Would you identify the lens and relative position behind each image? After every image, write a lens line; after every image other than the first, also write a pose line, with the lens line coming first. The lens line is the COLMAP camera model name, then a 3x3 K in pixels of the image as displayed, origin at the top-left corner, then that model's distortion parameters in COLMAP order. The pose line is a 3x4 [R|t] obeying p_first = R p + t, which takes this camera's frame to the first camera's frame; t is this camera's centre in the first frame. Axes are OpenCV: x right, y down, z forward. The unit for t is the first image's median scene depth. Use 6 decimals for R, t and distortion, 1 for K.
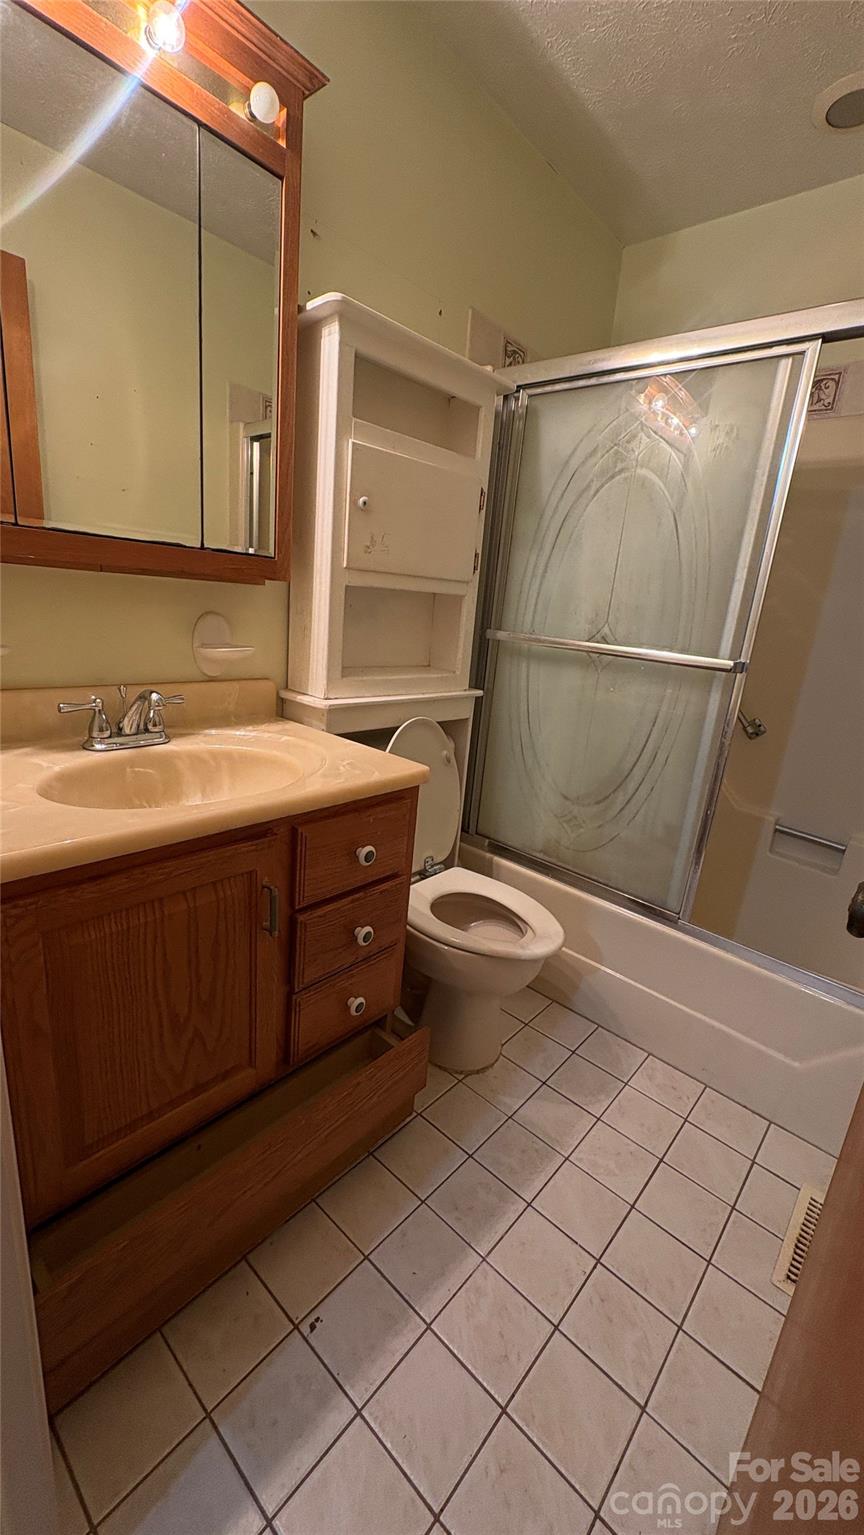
lens RADIAL K [[610.5, 0, 430.6], [0, 610.5, 763.1], [0, 0, 1]] dist [-0.001287, 0.000300]
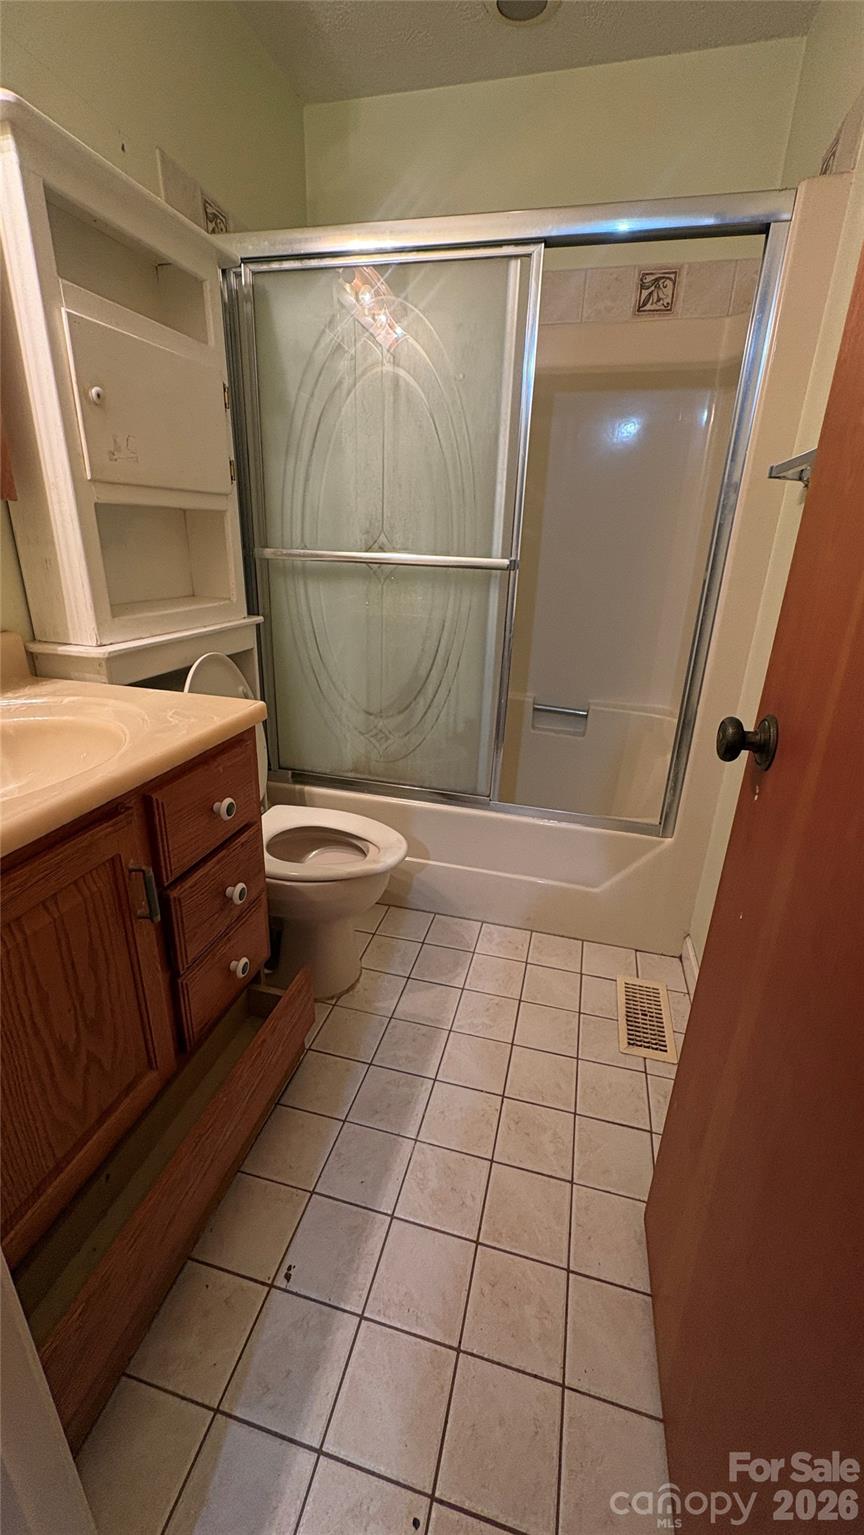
lens RADIAL K [[612.2, 0, 430.5], [0, 612.2, 763.8], [0, 0, 1]] dist [-0.000970, -0.000004]
pose [[0.888478, -0.215288, 0.405287, -0.145495], [0.164431, 0.973840, 0.156835, -0.005021], [-0.428449, -0.072702, 0.900636, 0.043679]]
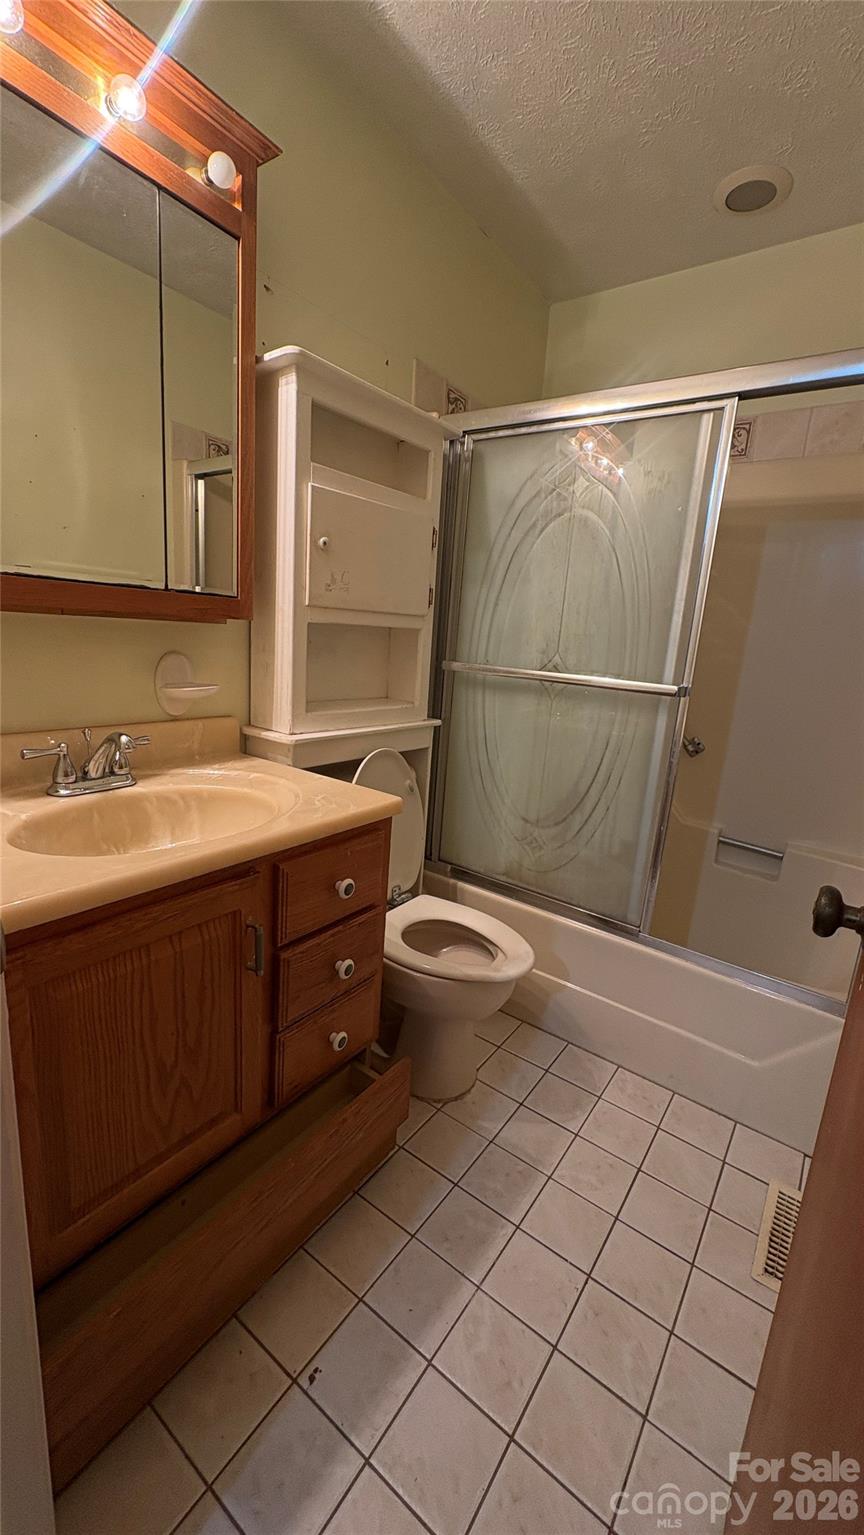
lens RADIAL K [[610.5, 0, 430.6], [0, 610.5, 763.1], [0, 0, 1]] dist [-0.001287, 0.000300]
pose [[0.994812, -0.038796, 0.094038, -0.040142], [0.042794, 0.998248, -0.040868, -0.006634], [-0.092288, 0.044680, 0.994729, -0.021297]]
